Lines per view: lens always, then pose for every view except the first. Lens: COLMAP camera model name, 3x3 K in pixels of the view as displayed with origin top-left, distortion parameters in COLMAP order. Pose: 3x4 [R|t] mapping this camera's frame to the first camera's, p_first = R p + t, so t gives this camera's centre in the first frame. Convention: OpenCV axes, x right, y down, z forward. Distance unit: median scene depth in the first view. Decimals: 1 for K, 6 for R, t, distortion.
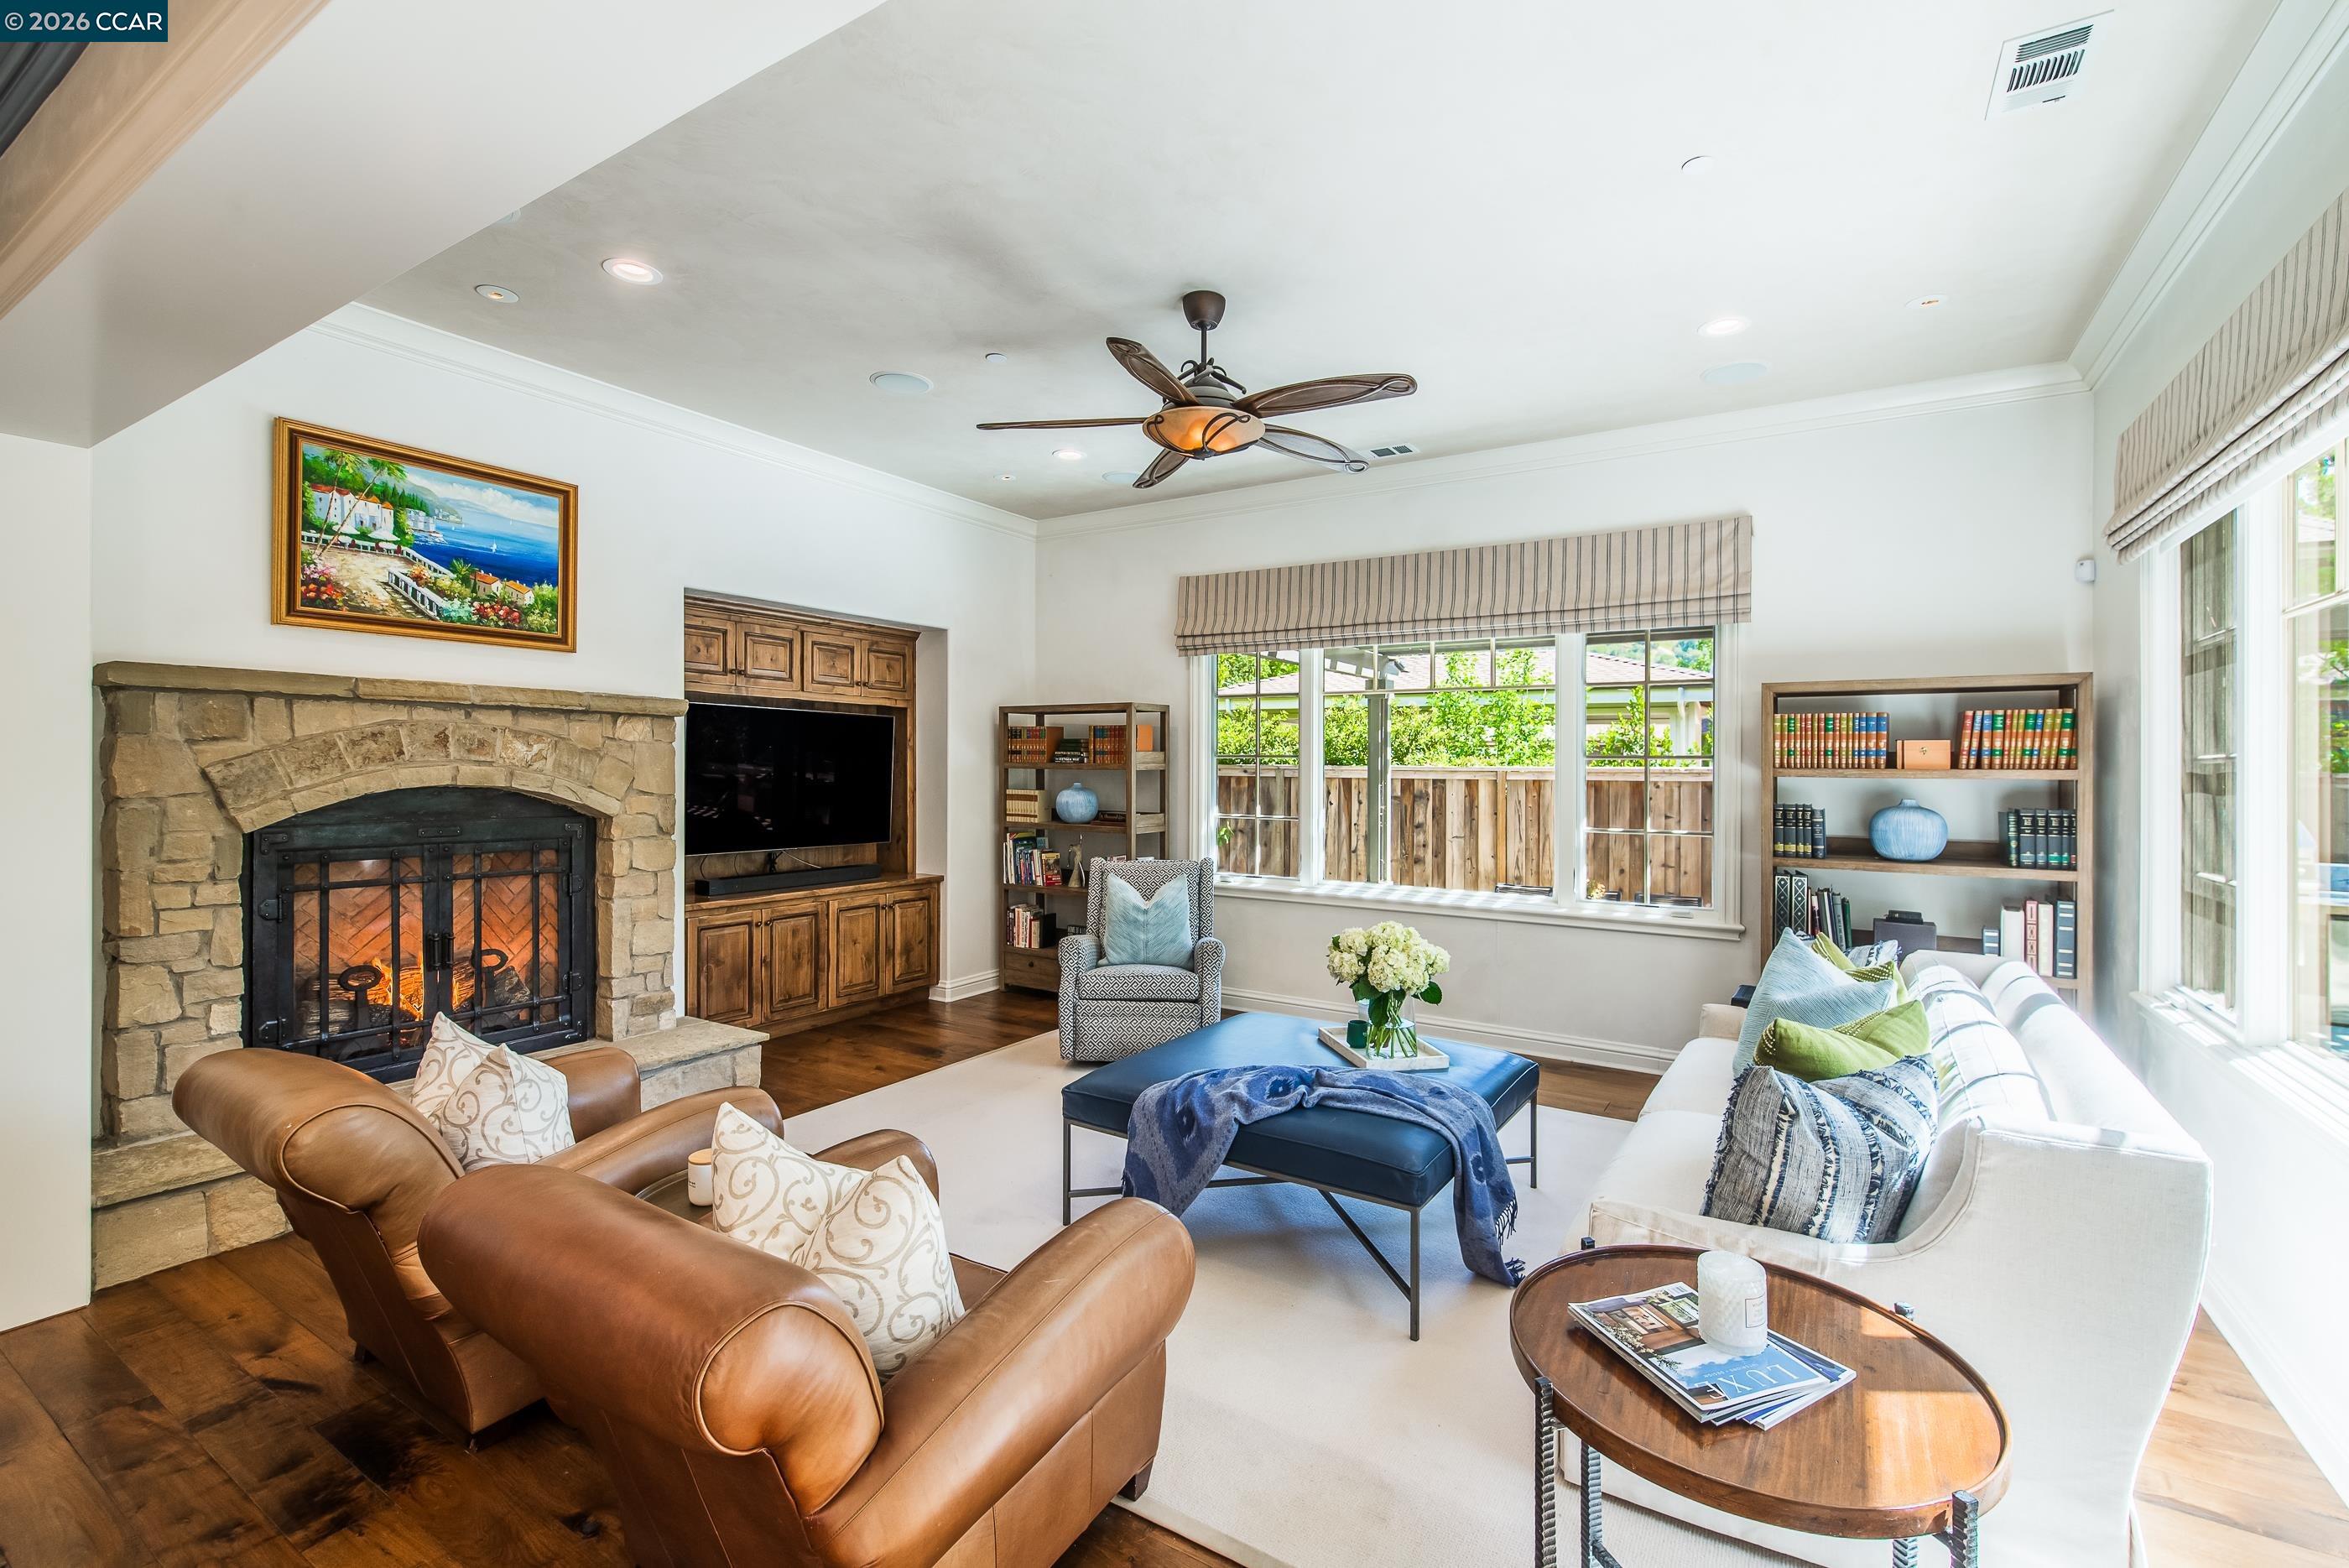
lens RADIAL K [[1020.5, 0, 1187.4], [0, 1020.5, 764.0], [0, 0, 1]] dist [0.003378, -0.001374]
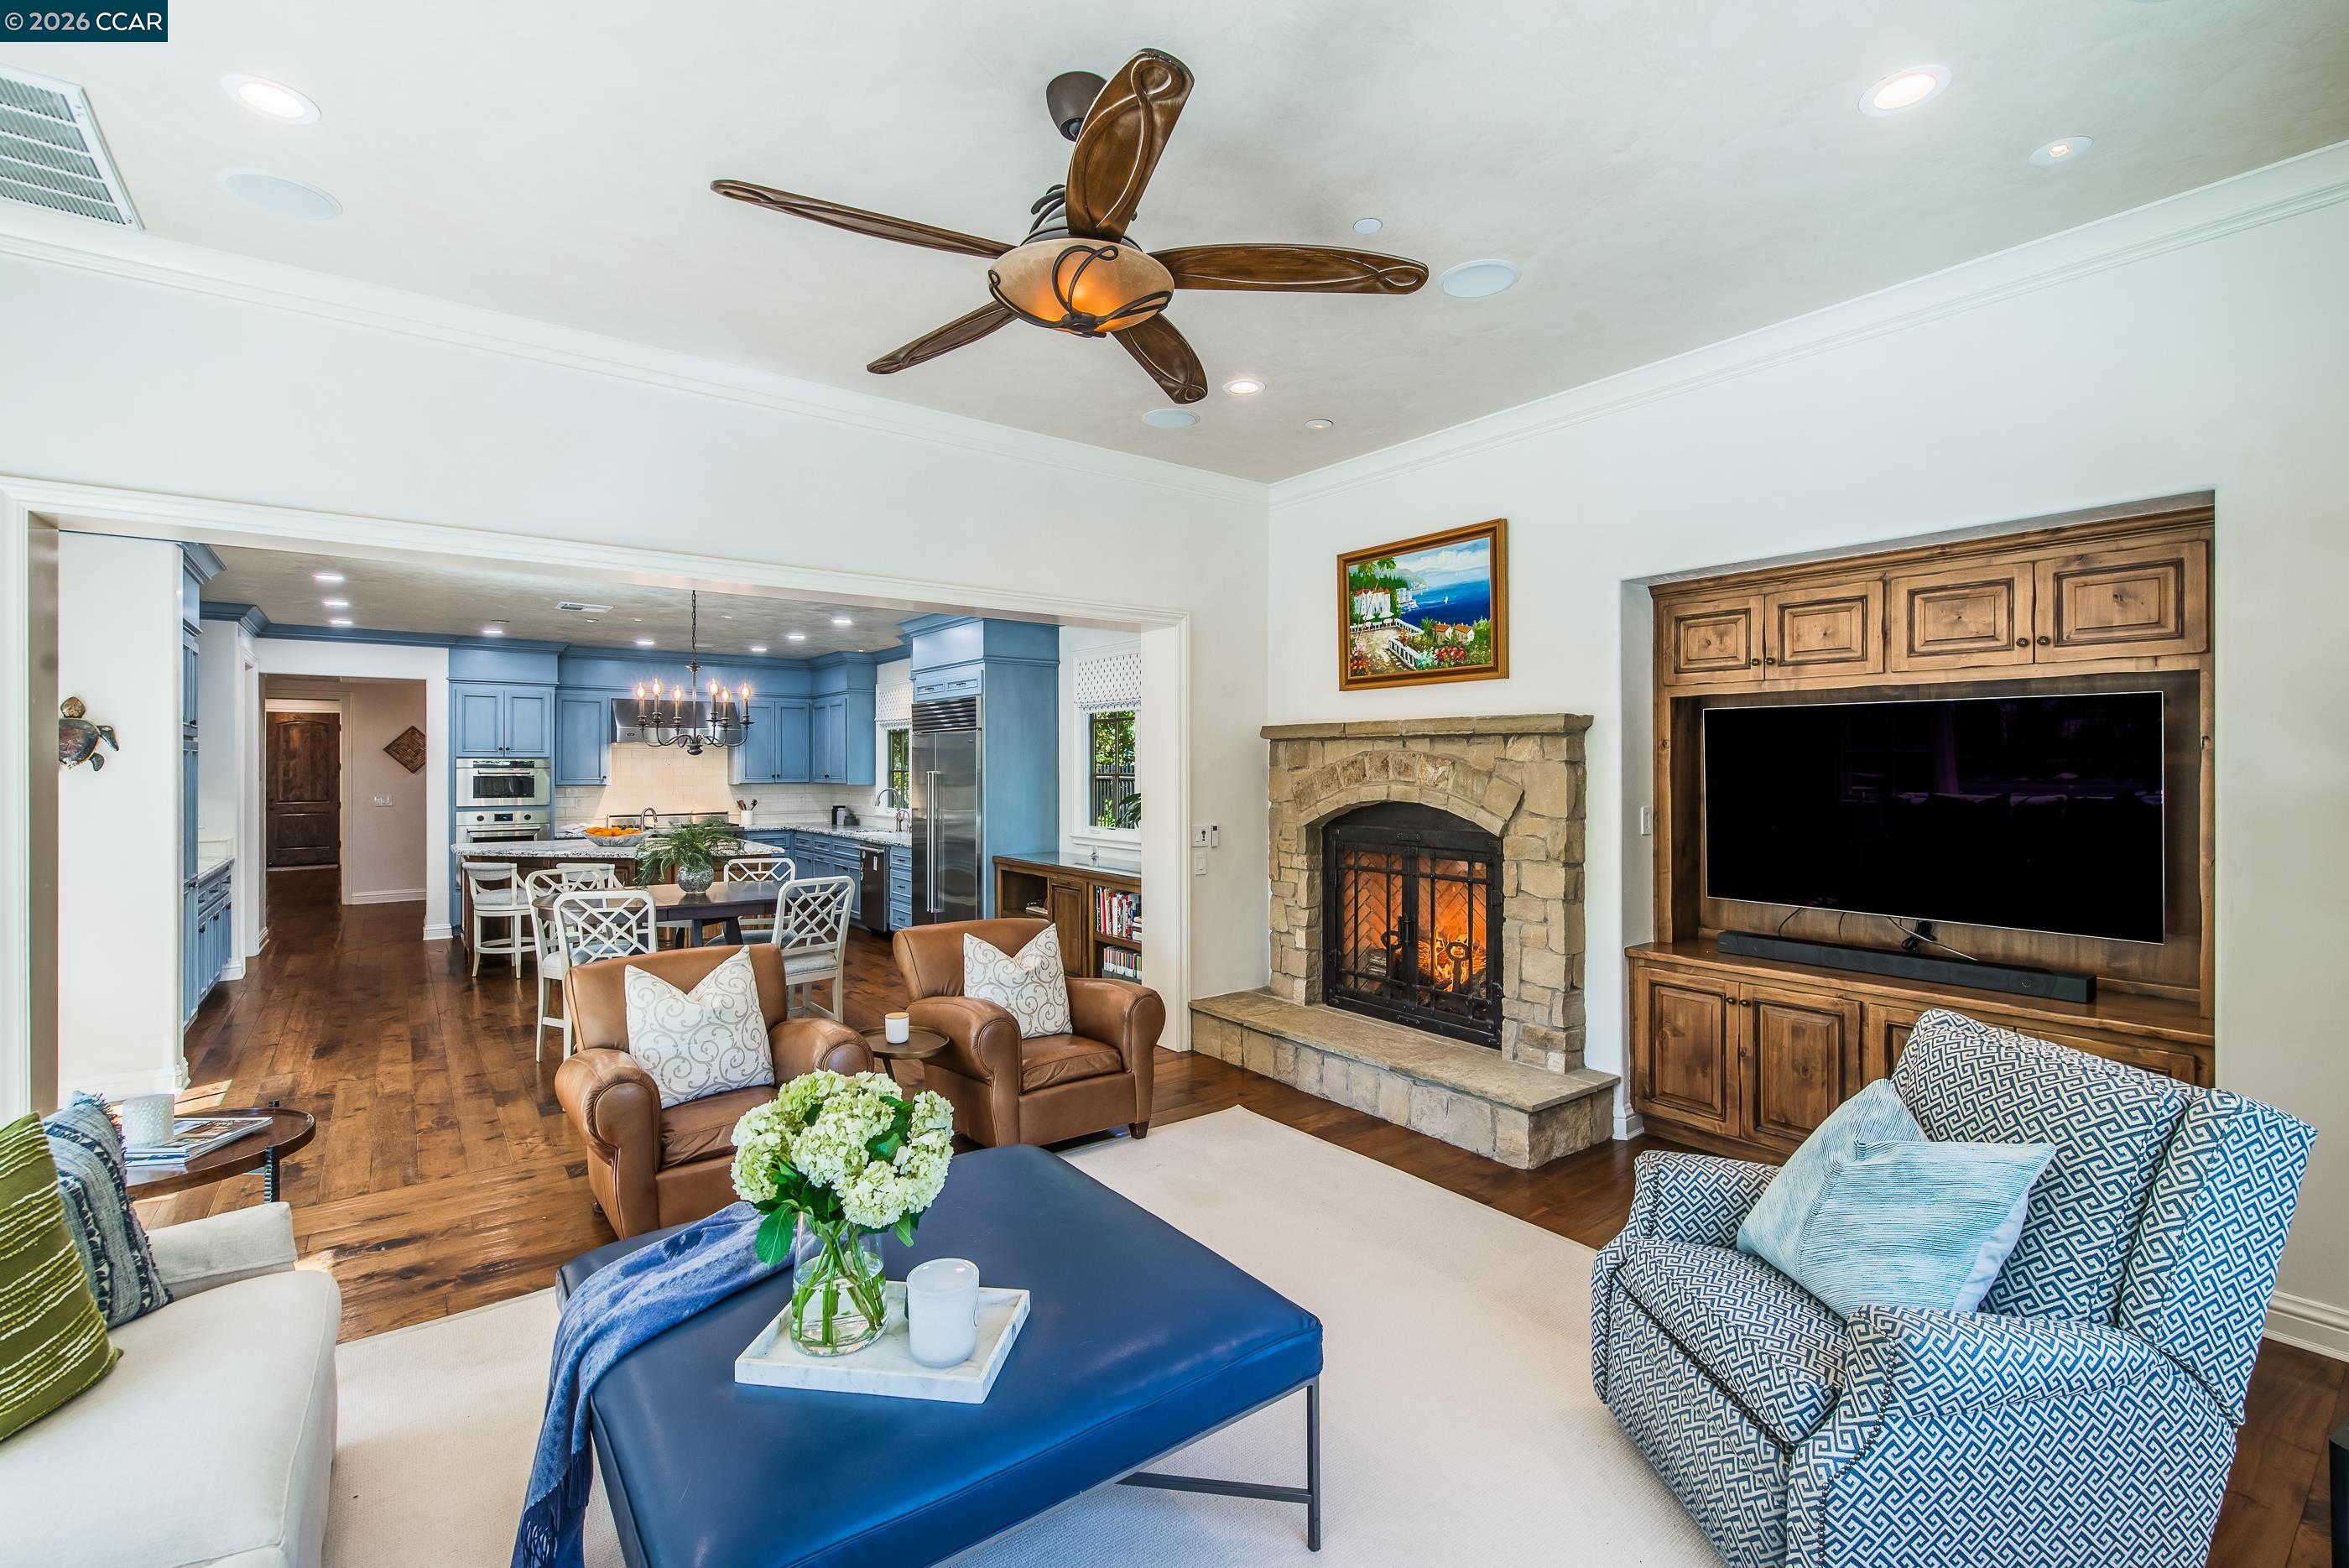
lens RADIAL K [[1020.5, 0, 1169.0], [0, 1020.5, 768.5], [0, 0, 1]] dist [0.003378, -0.001374]
pose [[-0.354431, -0.006434, -0.935060, 0.526864], [0.001271, 0.999972, -0.007362, -0.009047], [0.935081, -0.003798, -0.354413, 1.103213]]
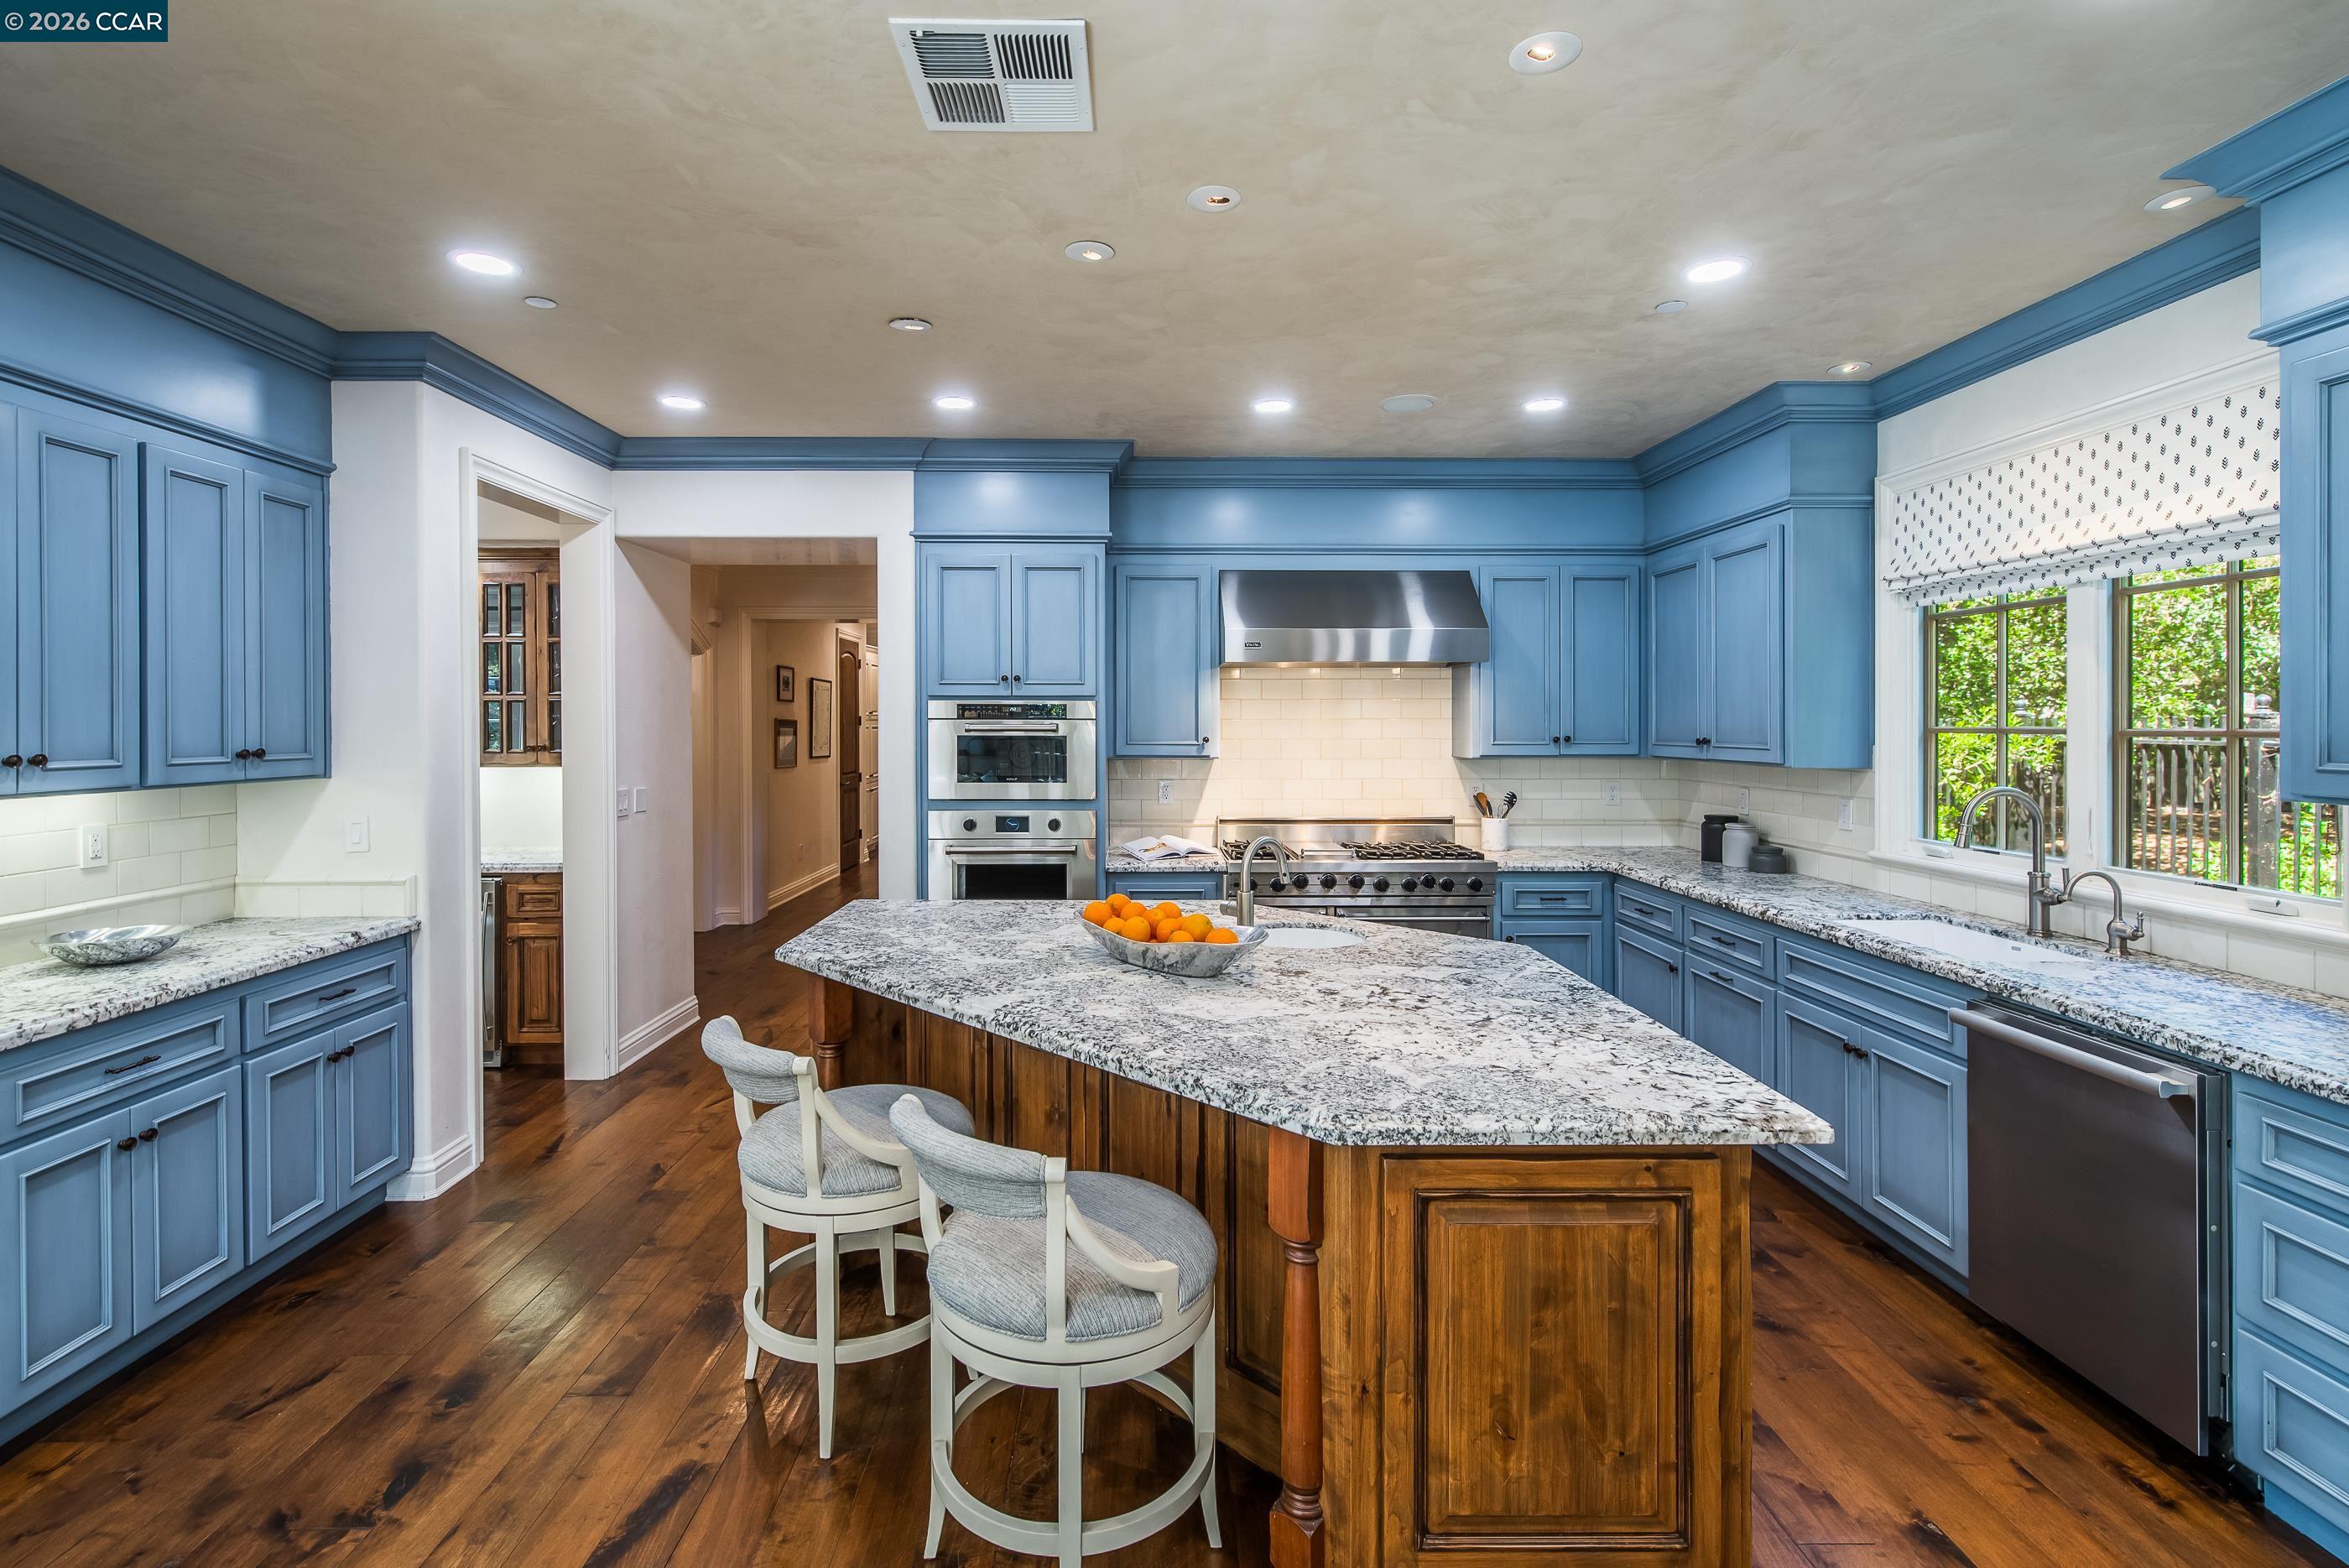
lens RADIAL K [[1087.9, 0, 1138.7], [0, 1087.9, 723.8], [0, 0, 1]] dist [0.001495, 0.001560]
pose [[-0.845447, -0.008731, -0.533988, -0.567437], [-0.005900, 0.999958, -0.007009, -0.016879], [0.534027, -0.002775, -0.845463, -0.038497]]
